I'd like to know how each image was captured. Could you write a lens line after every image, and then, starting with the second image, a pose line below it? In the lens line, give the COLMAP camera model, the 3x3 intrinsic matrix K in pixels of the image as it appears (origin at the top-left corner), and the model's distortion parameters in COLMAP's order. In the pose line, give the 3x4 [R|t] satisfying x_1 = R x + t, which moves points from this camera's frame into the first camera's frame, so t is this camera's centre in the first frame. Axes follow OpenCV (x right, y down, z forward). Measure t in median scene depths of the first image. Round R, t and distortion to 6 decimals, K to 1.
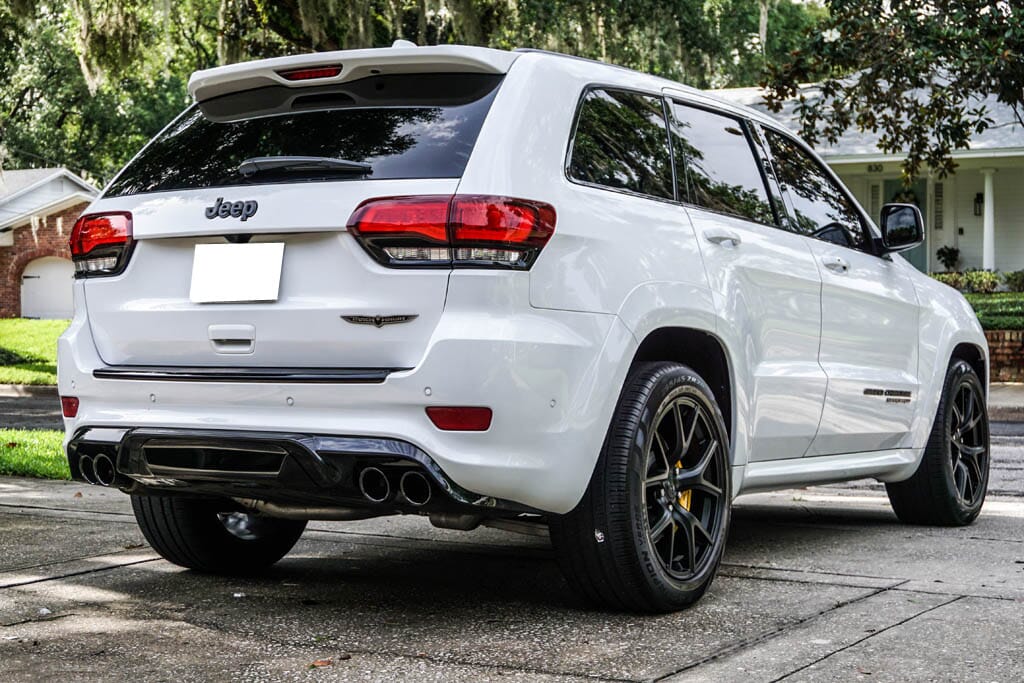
lens RADIAL K [[1699.3, 0, 513.1], [0, 1699.3, 344.0], [0, 0, 1]] dist [0.026978, 0.000000]
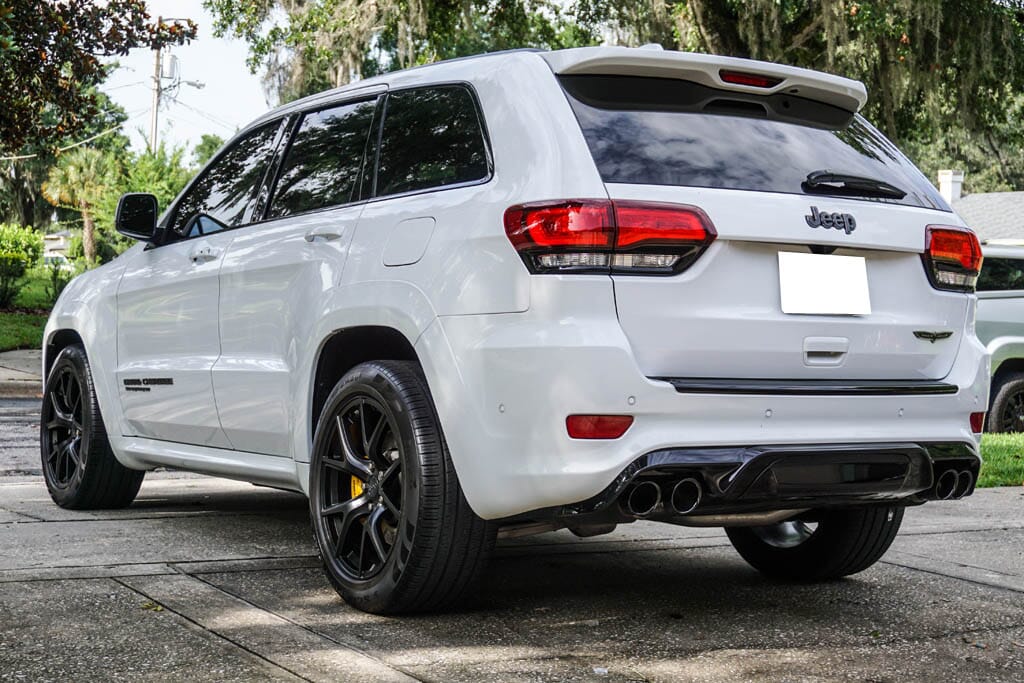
lens RADIAL K [[1577.3, 0, 512.5], [0, 1577.3, 348.3], [0, 0, 1]] dist [0.028851, 0.000000]
pose [[0.445529, -0.001895, 0.895265, -1.068129], [-0.025613, 0.999561, 0.014862, -0.013576], [-0.894901, -0.029552, 0.445285, 0.751557]]
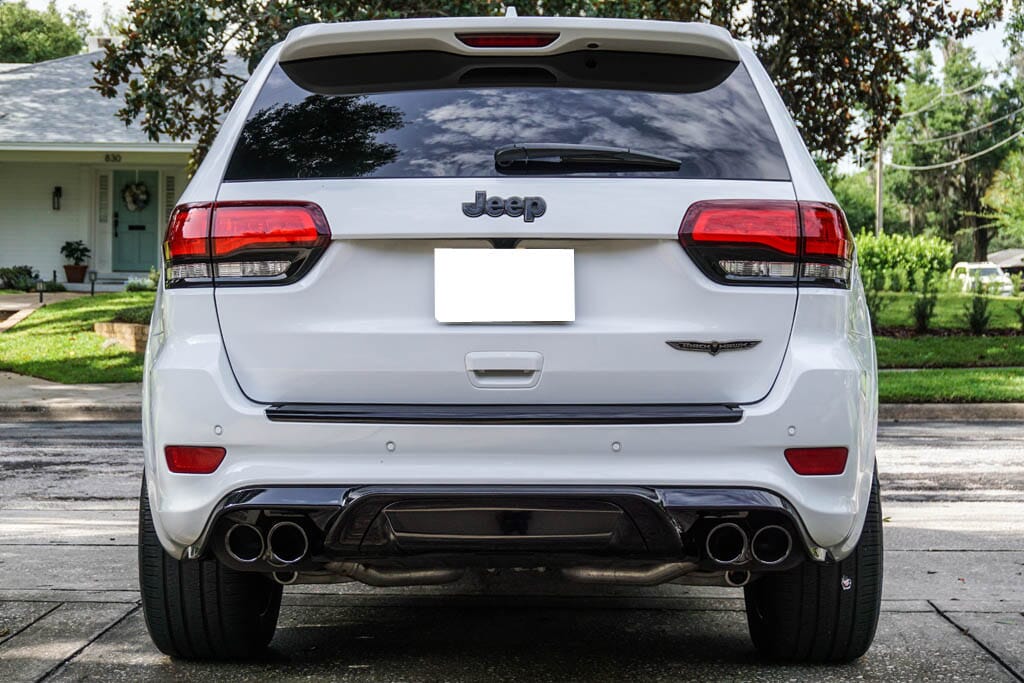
lens RADIAL K [[1699.3, 0, 512.4], [0, 1699.3, 334.3], [0, 0, 1]] dist [0.026978, 0.000000]
pose [[0.860533, -0.002940, 0.509386, -0.565417], [0.001358, 0.999993, 0.003478, -0.022135], [-0.509393, -0.002301, 0.860531, 0.313002]]
